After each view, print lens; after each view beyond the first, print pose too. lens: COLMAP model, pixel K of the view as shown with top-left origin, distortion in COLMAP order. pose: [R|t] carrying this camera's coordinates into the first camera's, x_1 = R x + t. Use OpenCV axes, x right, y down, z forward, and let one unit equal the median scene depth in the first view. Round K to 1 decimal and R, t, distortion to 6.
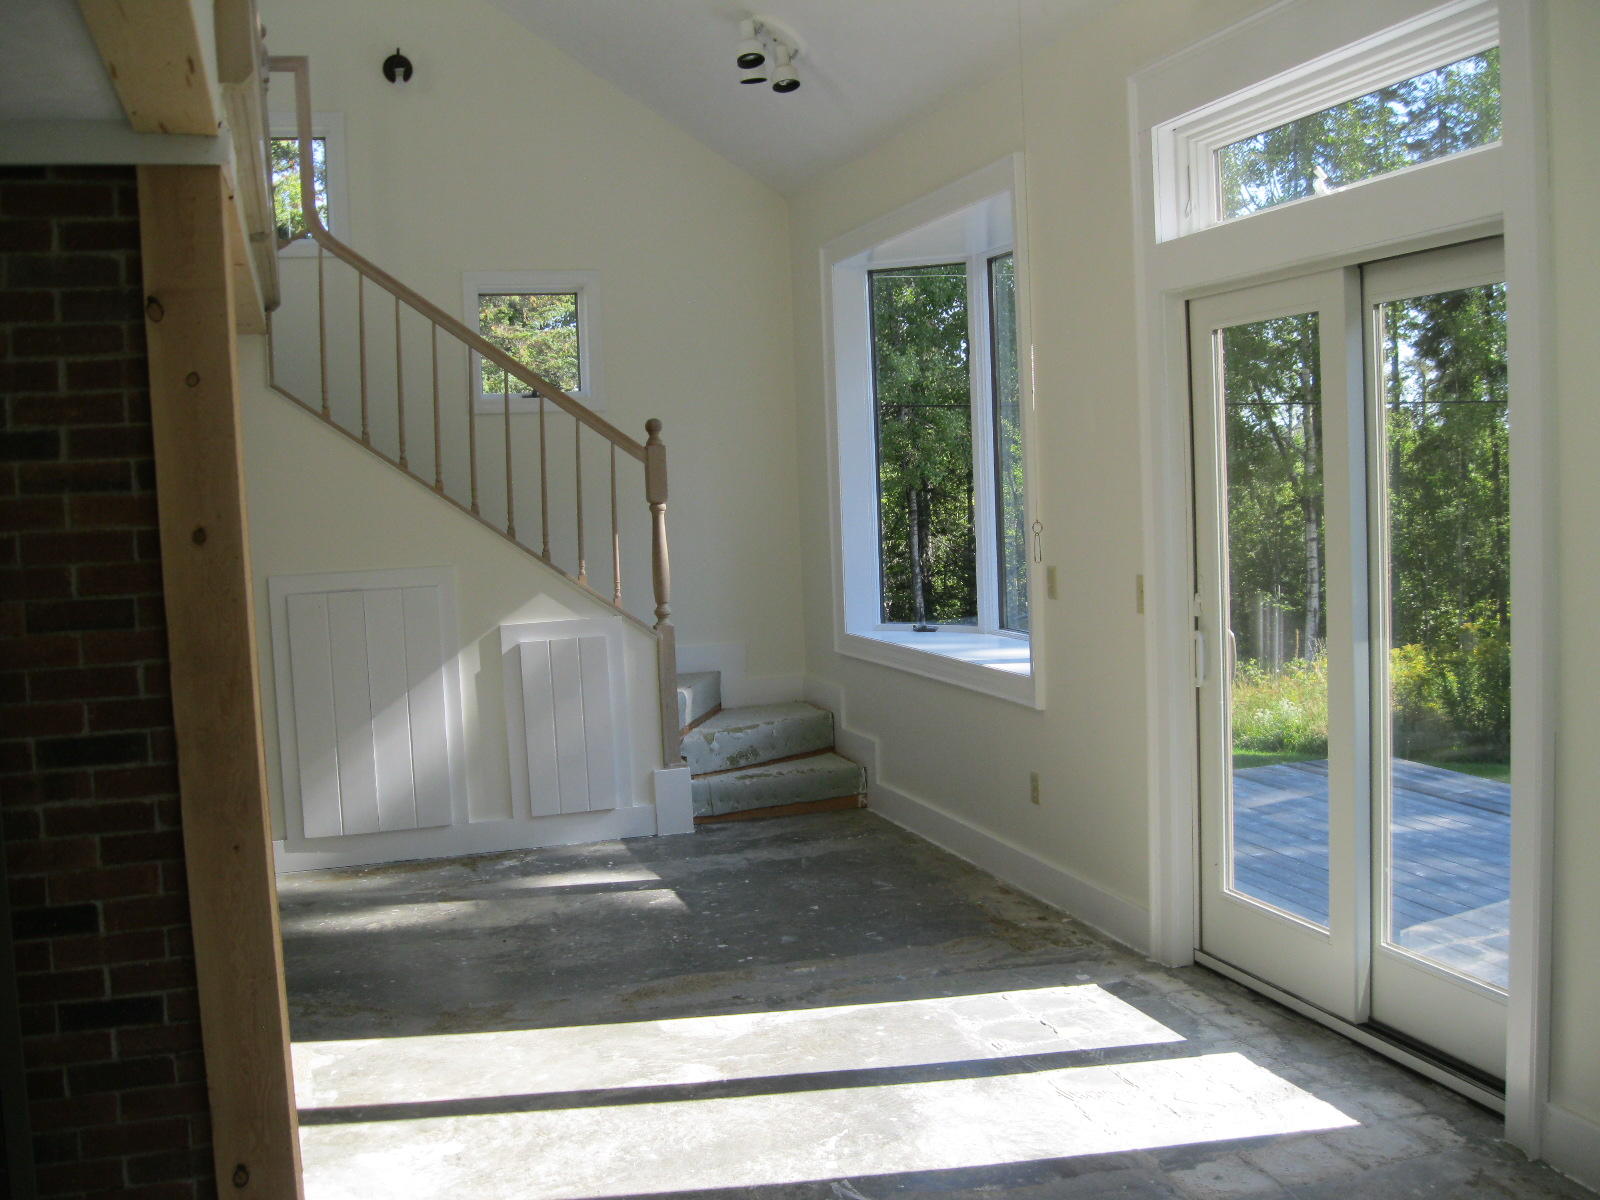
lens RADIAL K [[1619.9, 0, 801.0], [0, 1619.9, 602.0], [0, 0, 1]] dist [-0.111064, 0.033986]
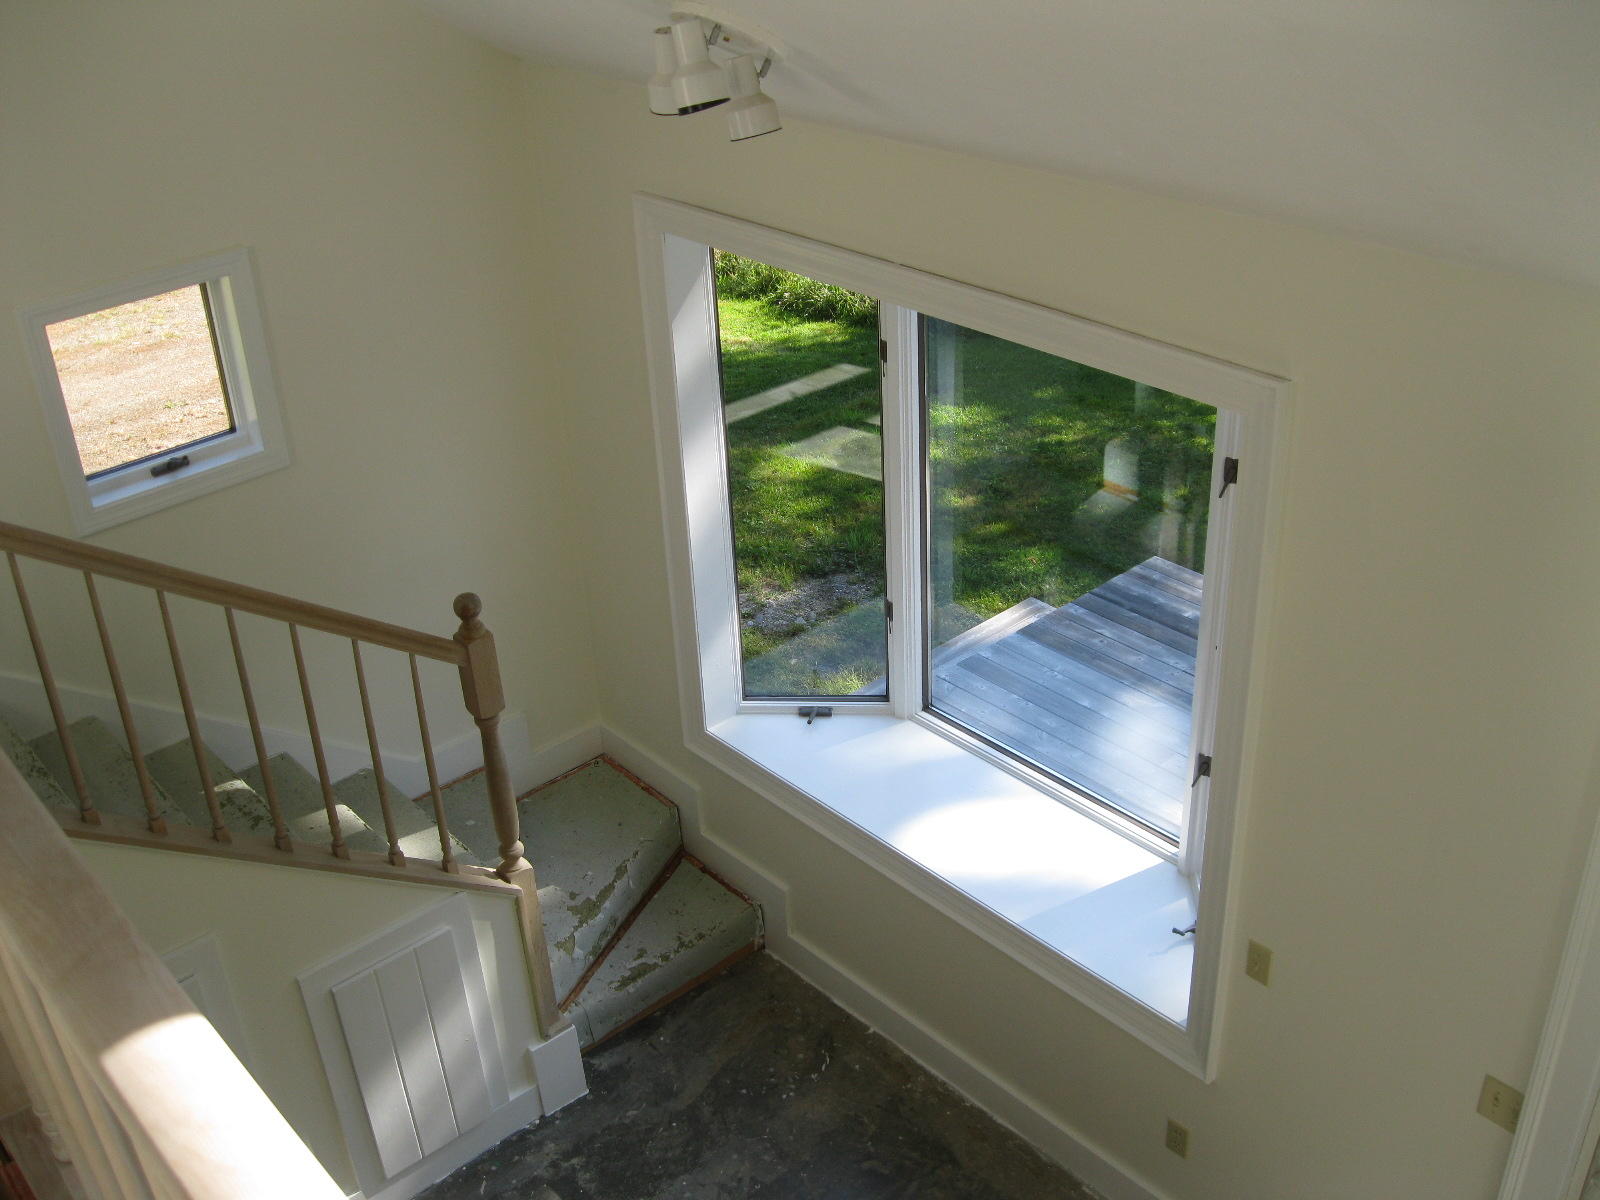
lens RADIAL K [[1619.9, 0, 801.0], [0, 1619.9, 602.0], [0, 0, 1]] dist [-0.111064, 0.033986]
pose [[0.913199, -0.200968, 0.354514, -0.191258], [0.041546, 0.911321, 0.409594, -0.353259], [-0.405392, -0.359312, 0.840567, 0.436133]]
